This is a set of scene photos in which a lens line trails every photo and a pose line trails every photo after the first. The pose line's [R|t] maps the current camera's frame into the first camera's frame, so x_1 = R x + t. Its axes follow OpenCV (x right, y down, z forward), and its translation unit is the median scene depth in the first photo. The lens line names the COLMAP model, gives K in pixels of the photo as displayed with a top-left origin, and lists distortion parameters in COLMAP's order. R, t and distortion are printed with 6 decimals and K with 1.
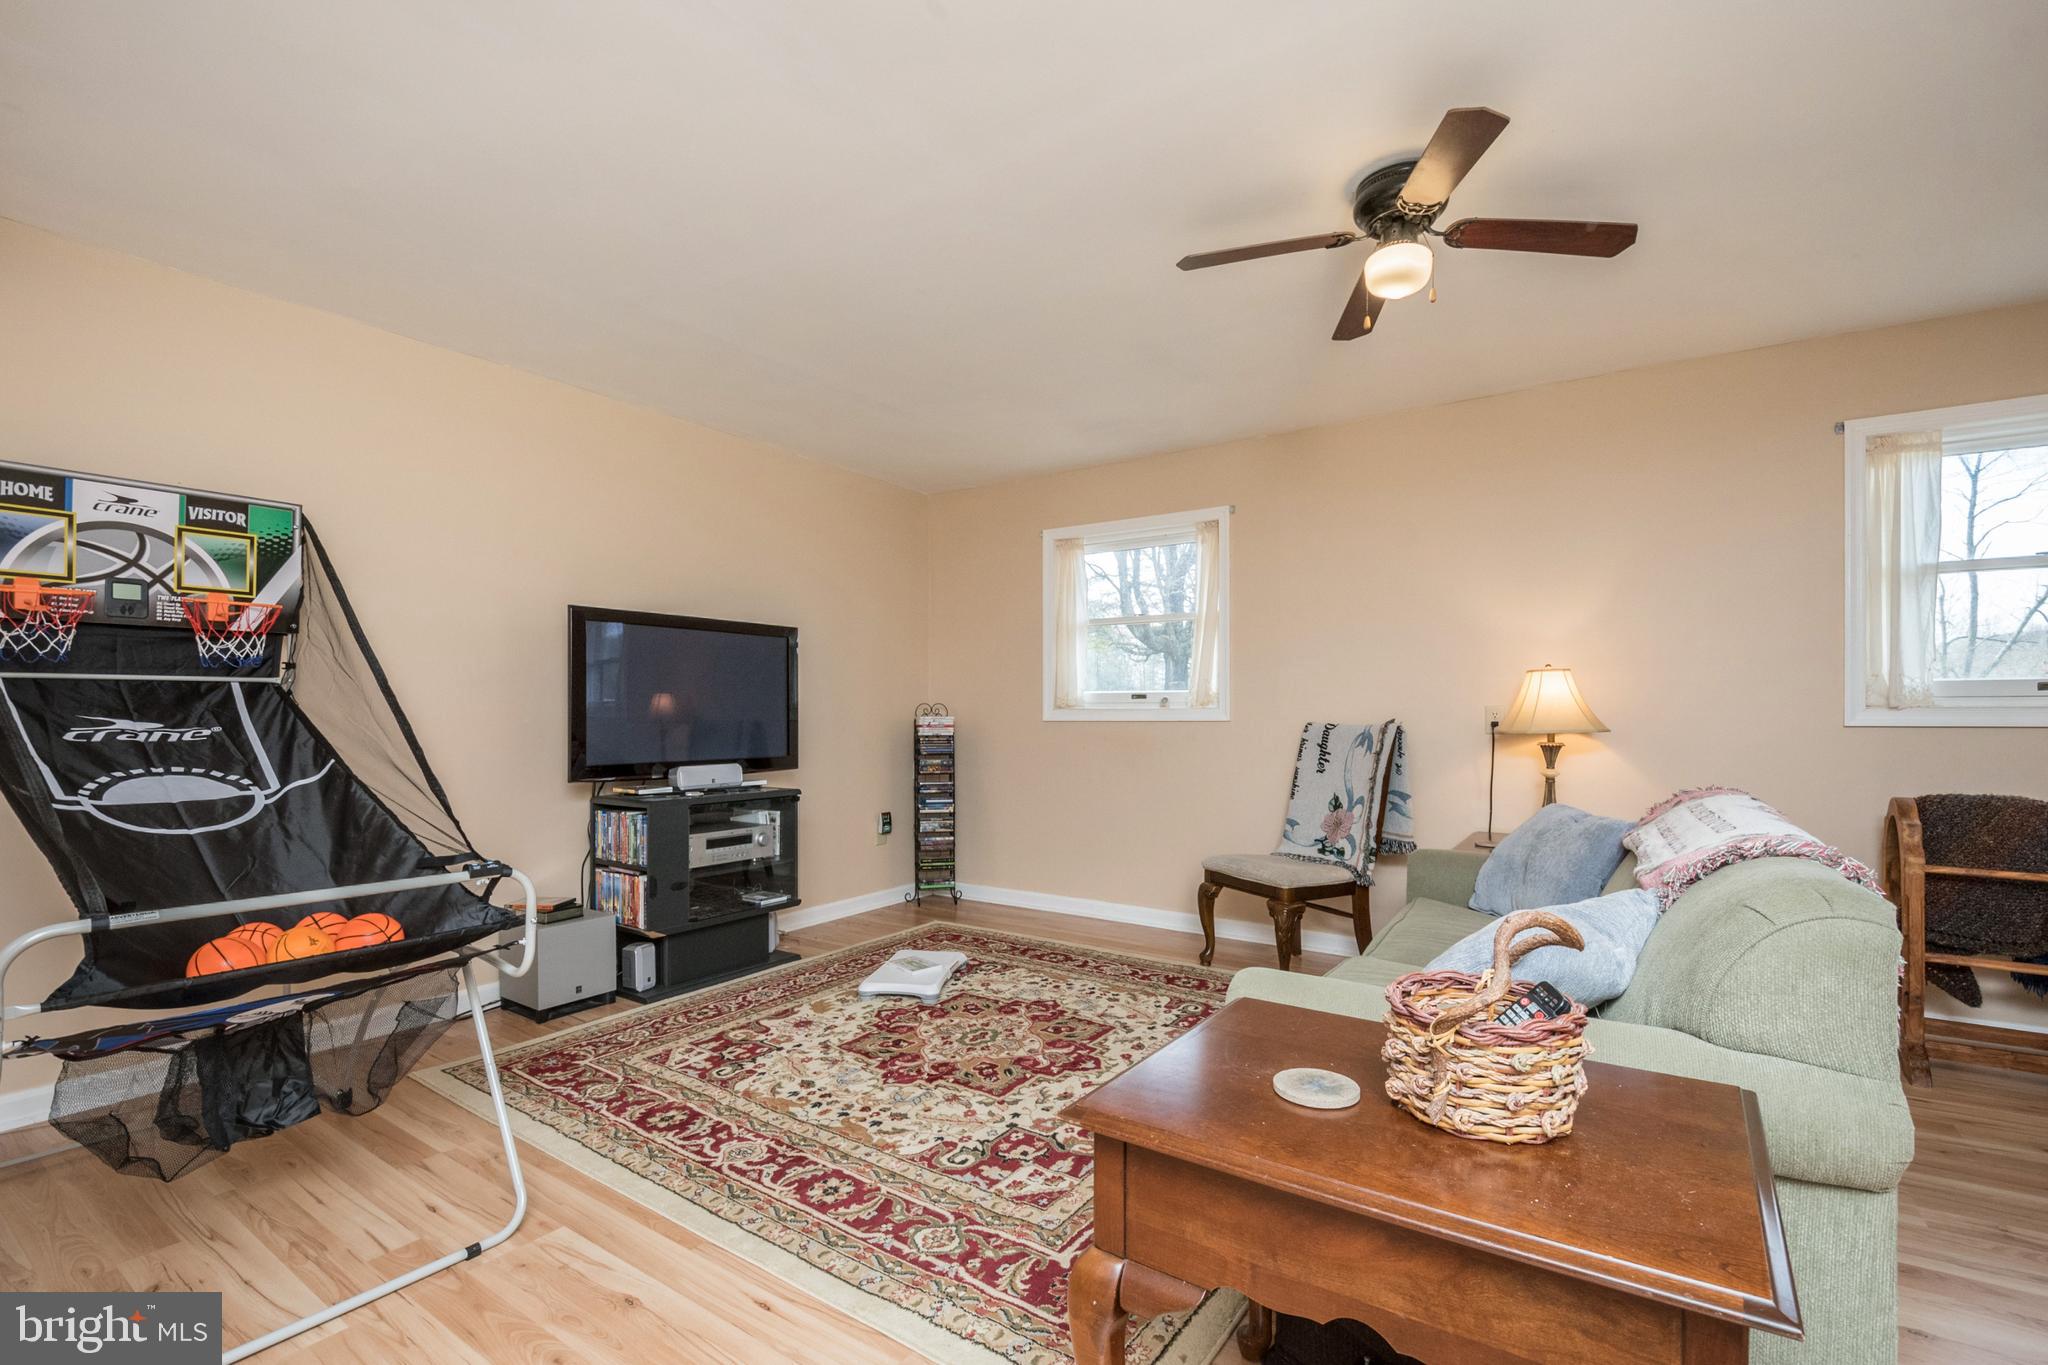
lens RADIAL K [[905.4, 0, 1014.6], [0, 905.4, 699.8], [0, 0, 1]] dist [-0.001060, -0.007905]
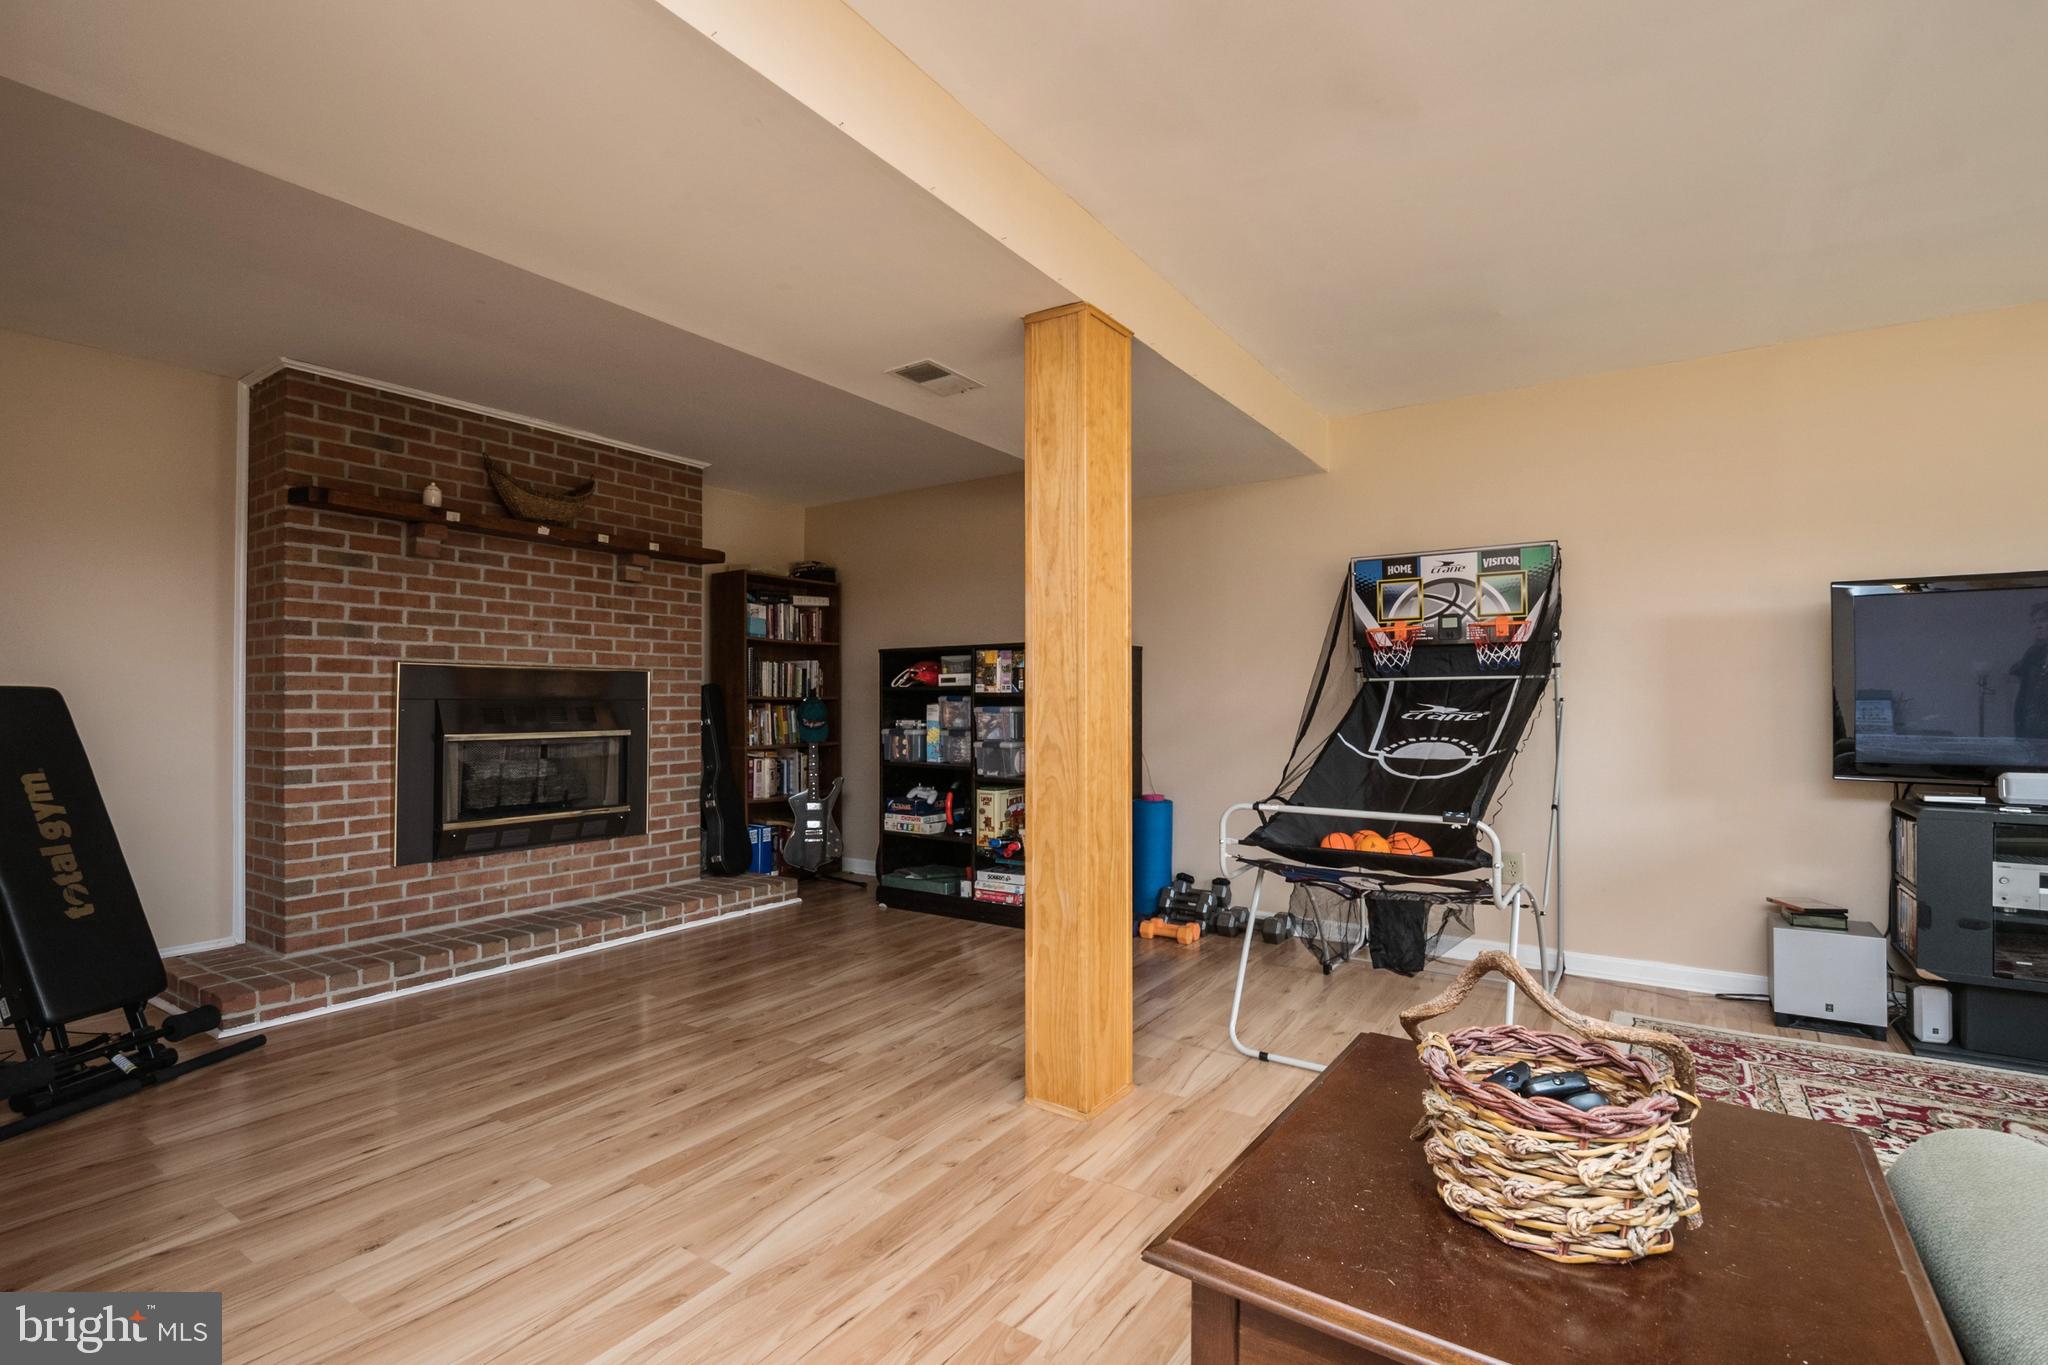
lens RADIAL K [[926.0, 0, 1024.0], [0, 926.0, 682.5], [0, 0, 1]] dist [-0.003783, -0.001362]
pose [[0.012928, -0.021356, -0.999688, 0.644036], [0.014173, 0.999675, -0.021172, 0.005409], [0.999816, -0.013895, 0.013226, 0.277086]]
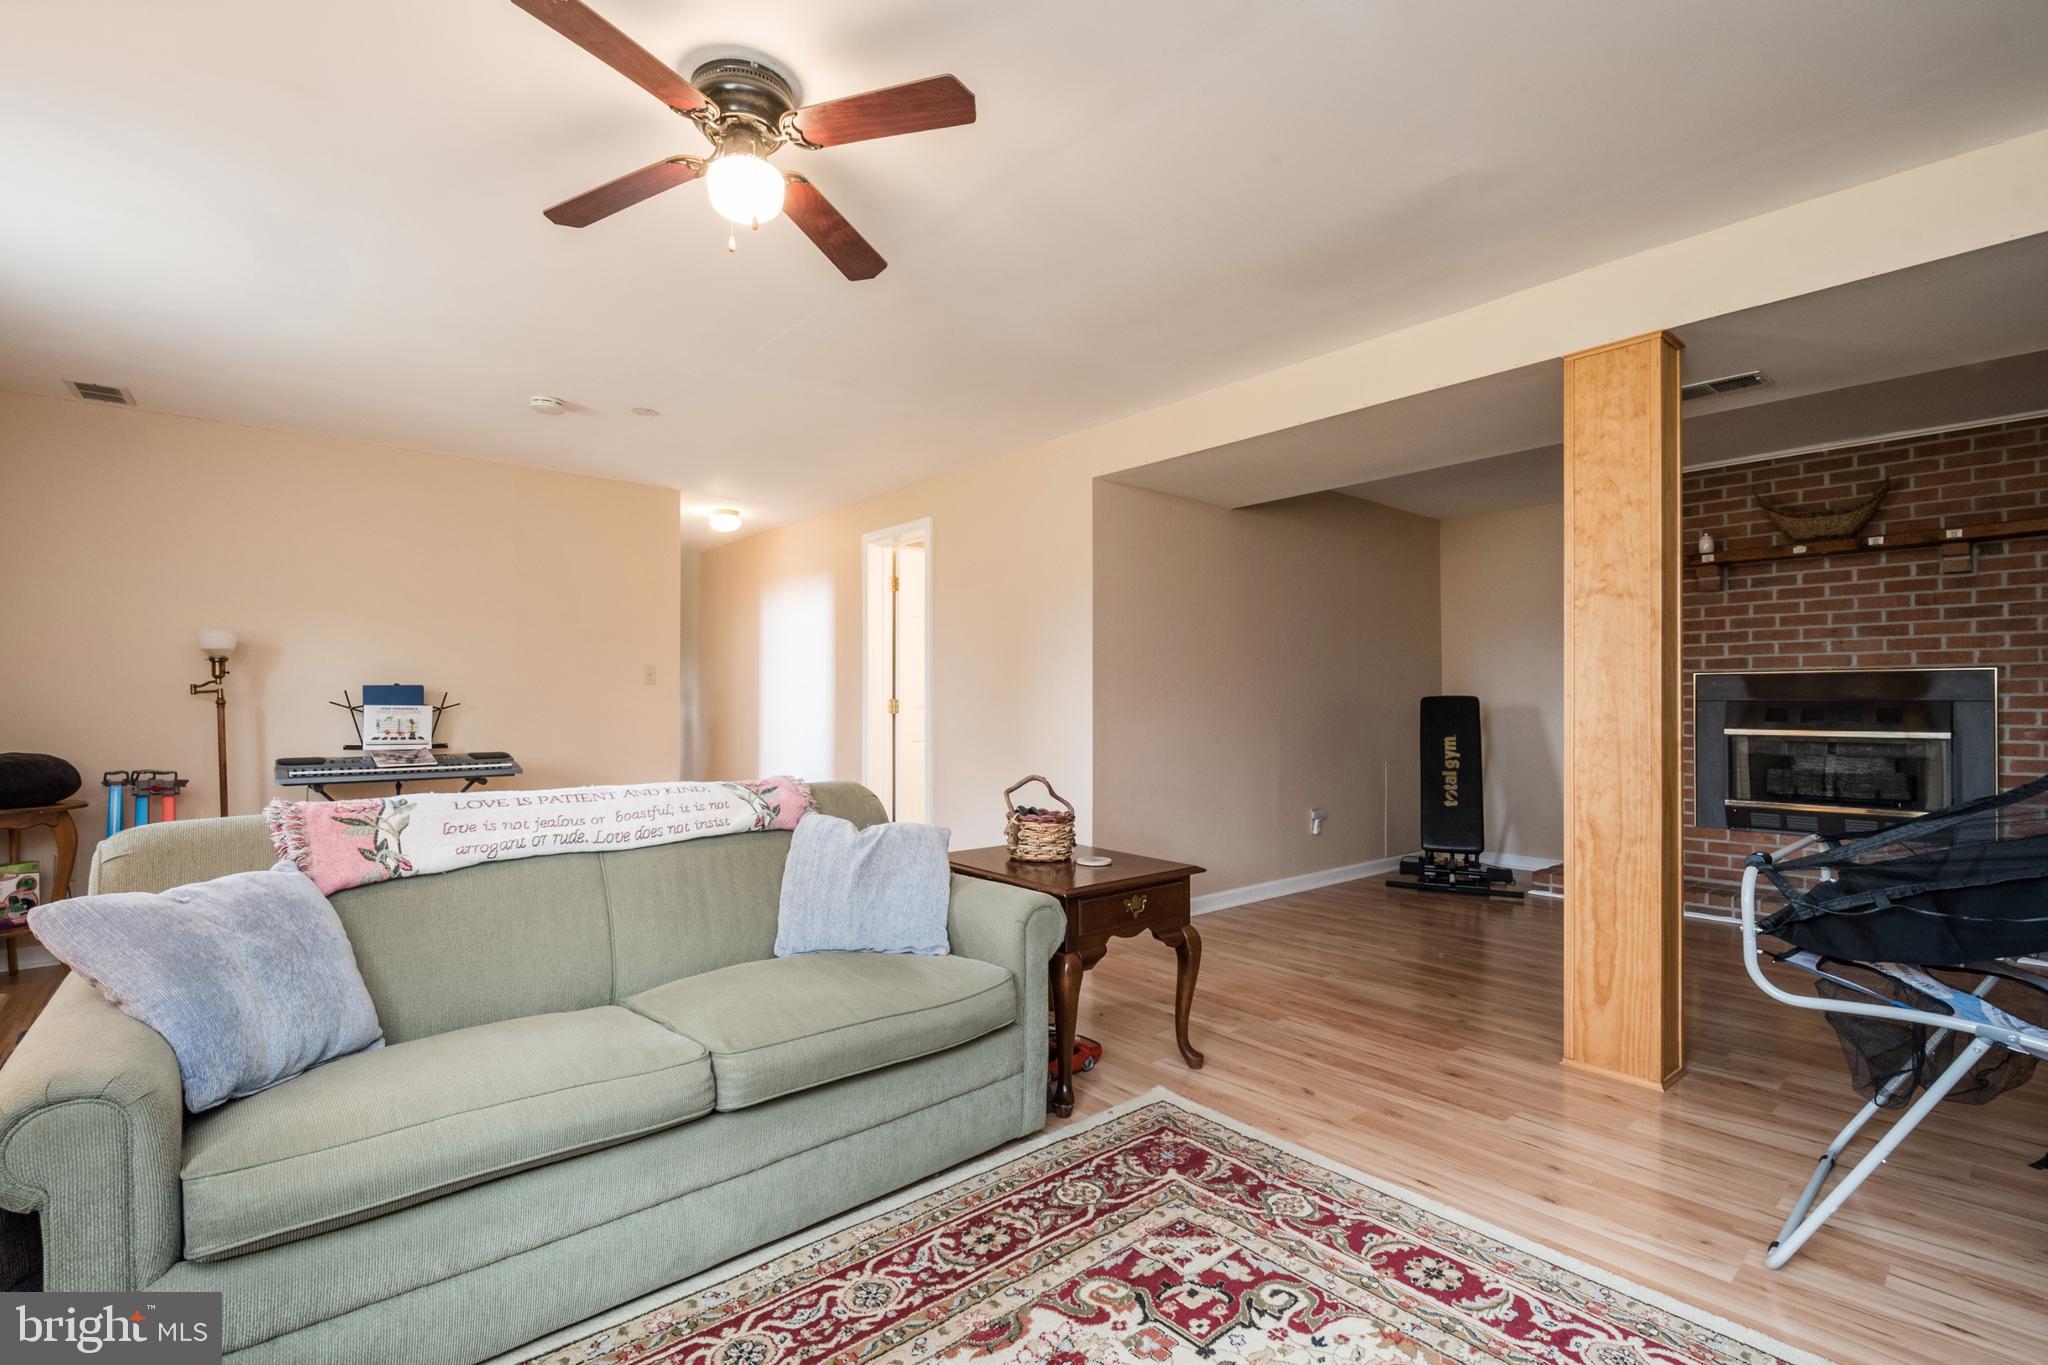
lens RADIAL K [[926.0, 0, 1024.0], [0, 926.0, 682.5], [0, 0, 1]] dist [-0.003783, -0.001362]
pose [[-0.970484, 0.006044, 0.241091, -0.040668], [-0.002759, 0.999342, -0.036161, 0.024992], [-0.241151, -0.035759, -0.969829, 1.775755]]
